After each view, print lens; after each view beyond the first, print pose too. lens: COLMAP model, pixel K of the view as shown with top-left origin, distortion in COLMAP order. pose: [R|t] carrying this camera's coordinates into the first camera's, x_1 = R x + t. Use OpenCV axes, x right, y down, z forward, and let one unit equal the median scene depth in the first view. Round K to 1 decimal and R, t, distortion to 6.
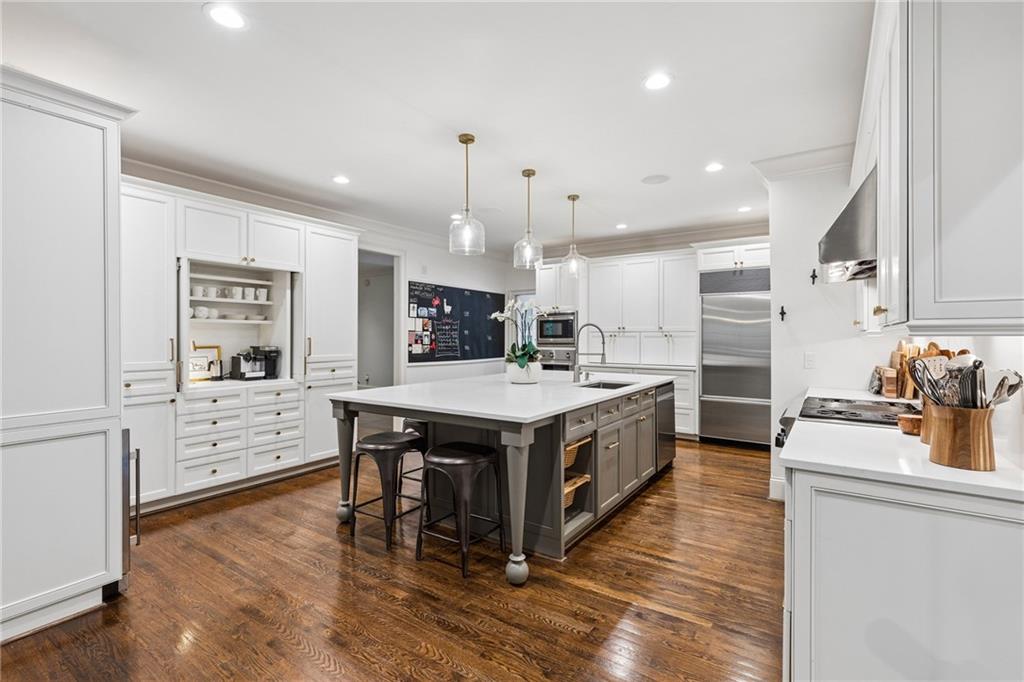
lens RADIAL K [[458.9, 0, 512.0], [0, 458.9, 341.0], [0, 0, 1]] dist [0.001475, 0.000575]
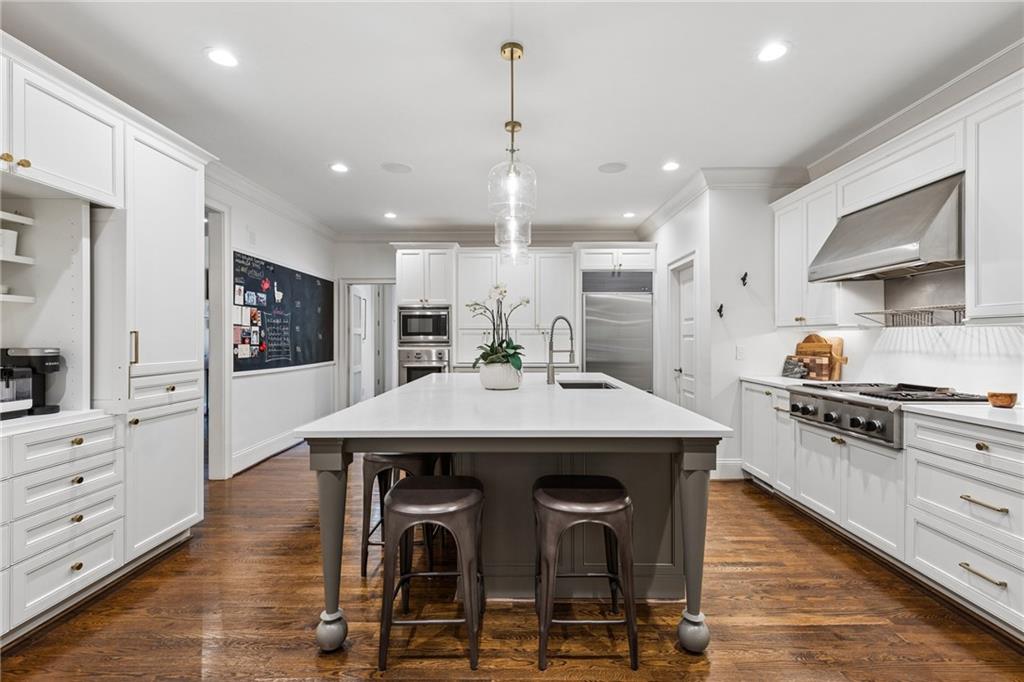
lens RADIAL K [[458.9, 0, 512.0], [0, 458.9, 341.0], [0, 0, 1]] dist [0.001475, 0.000575]
pose [[0.833724, -0.005434, 0.552155, -0.256551], [0.007985, 0.999966, -0.002216, 0.006691], [-0.552124, 0.006256, 0.833739, 0.207919]]
